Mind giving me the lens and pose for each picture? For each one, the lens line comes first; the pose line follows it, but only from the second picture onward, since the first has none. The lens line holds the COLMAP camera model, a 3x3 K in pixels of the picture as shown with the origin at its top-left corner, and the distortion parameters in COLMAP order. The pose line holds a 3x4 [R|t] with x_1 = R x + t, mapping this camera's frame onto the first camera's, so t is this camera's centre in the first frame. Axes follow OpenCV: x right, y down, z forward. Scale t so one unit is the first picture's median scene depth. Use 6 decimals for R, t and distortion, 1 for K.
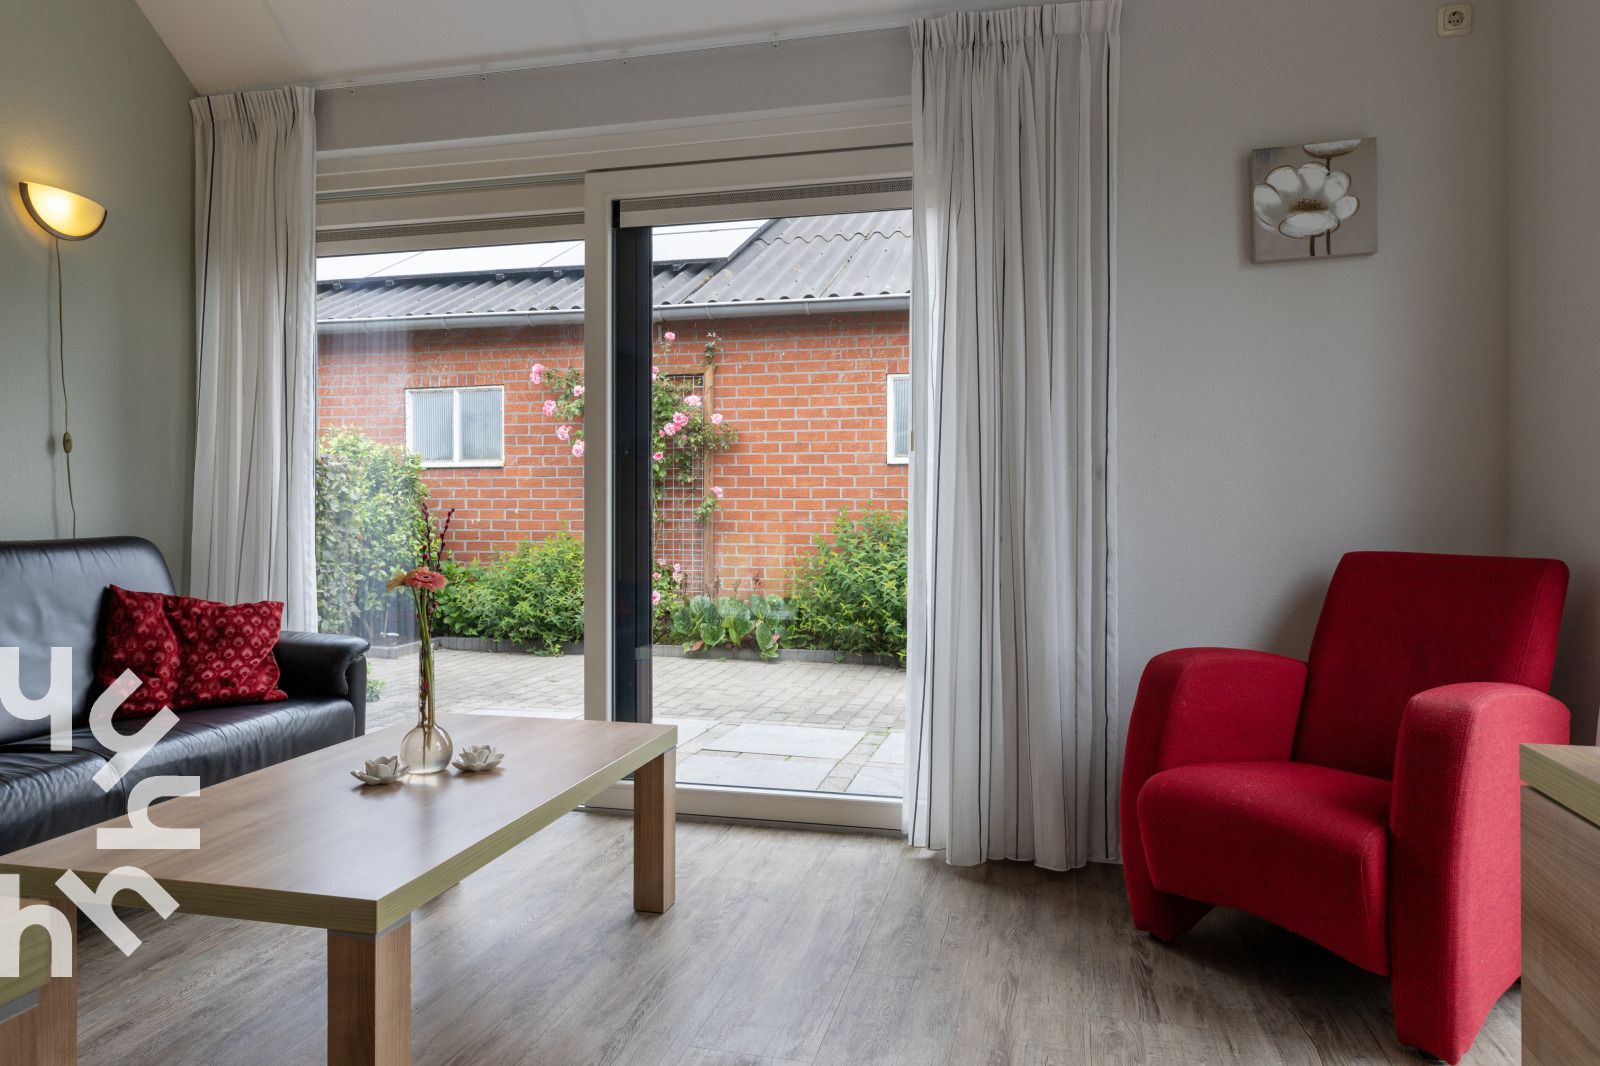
lens RADIAL K [[1034.9, 0, 800.4], [0, 1034.9, 513.6], [0, 0, 1]] dist [0.004197, -0.001314]
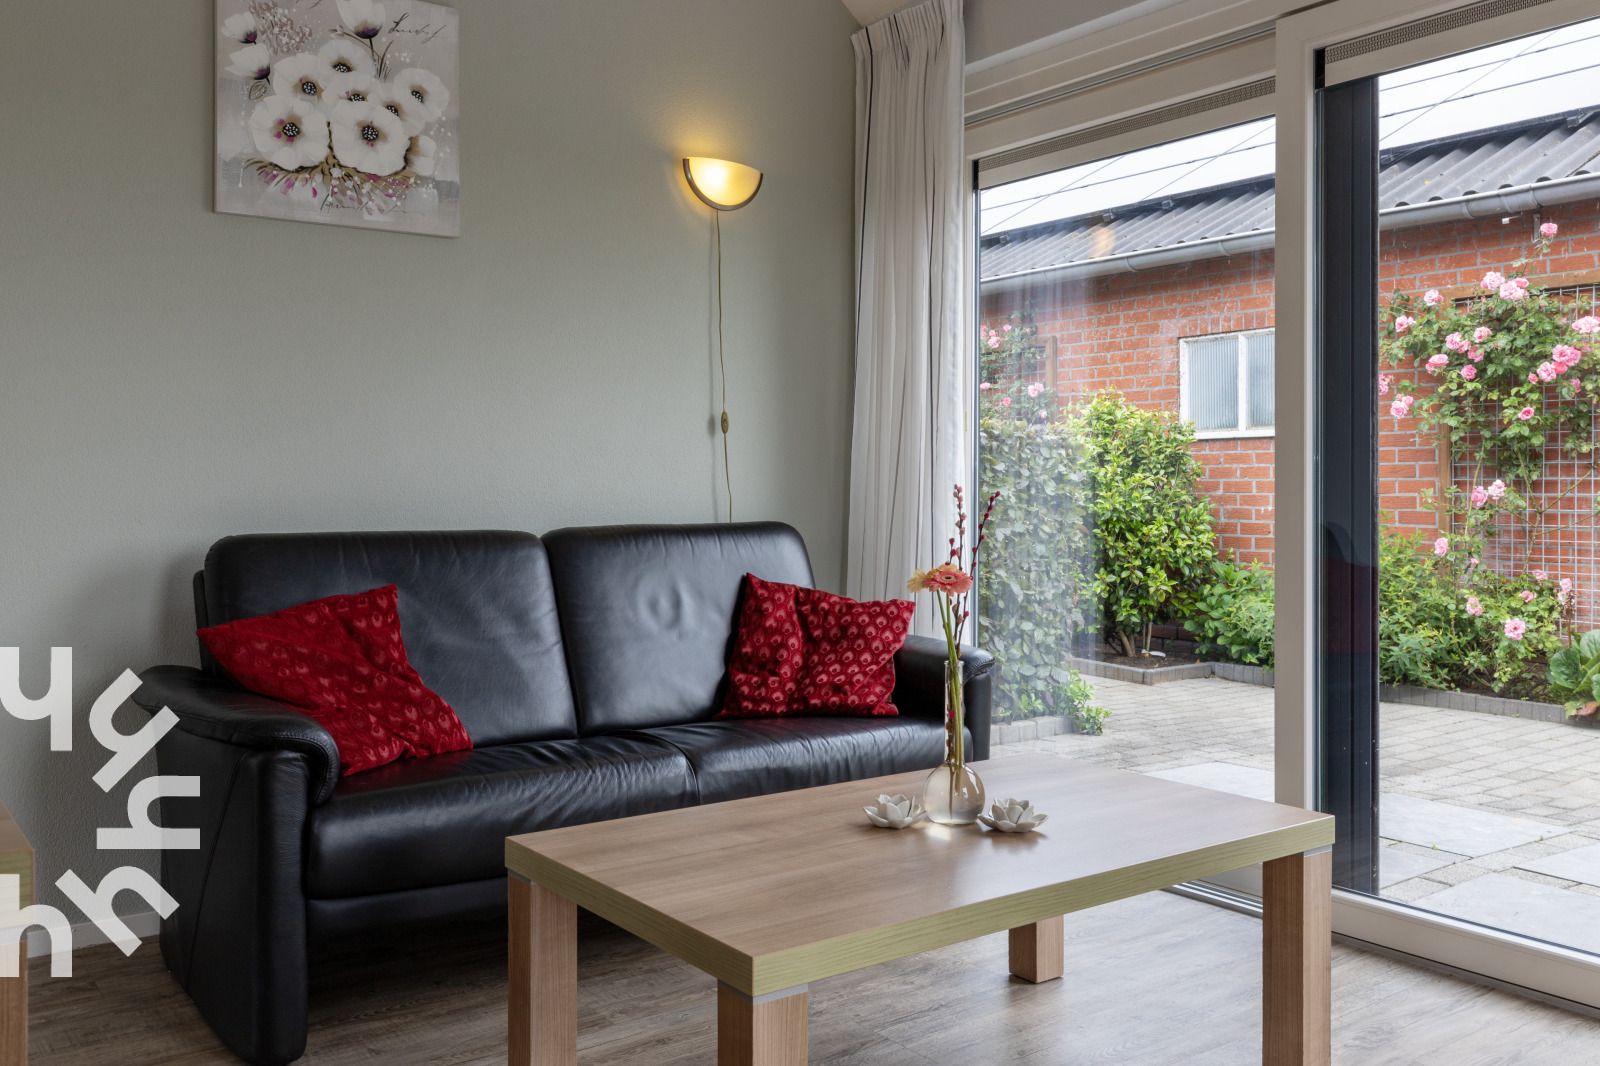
lens RADIAL K [[1373.1, 0, 799.5], [0, 1373.1, 484.6], [0, 0, 1]] dist [0.000455, -0.006974]
pose [[0.762515, -0.001724, -0.646968, 0.151524], [-0.005335, 0.999946, -0.008953, -0.000343], [0.646949, 0.010278, 0.762464, 0.075434]]
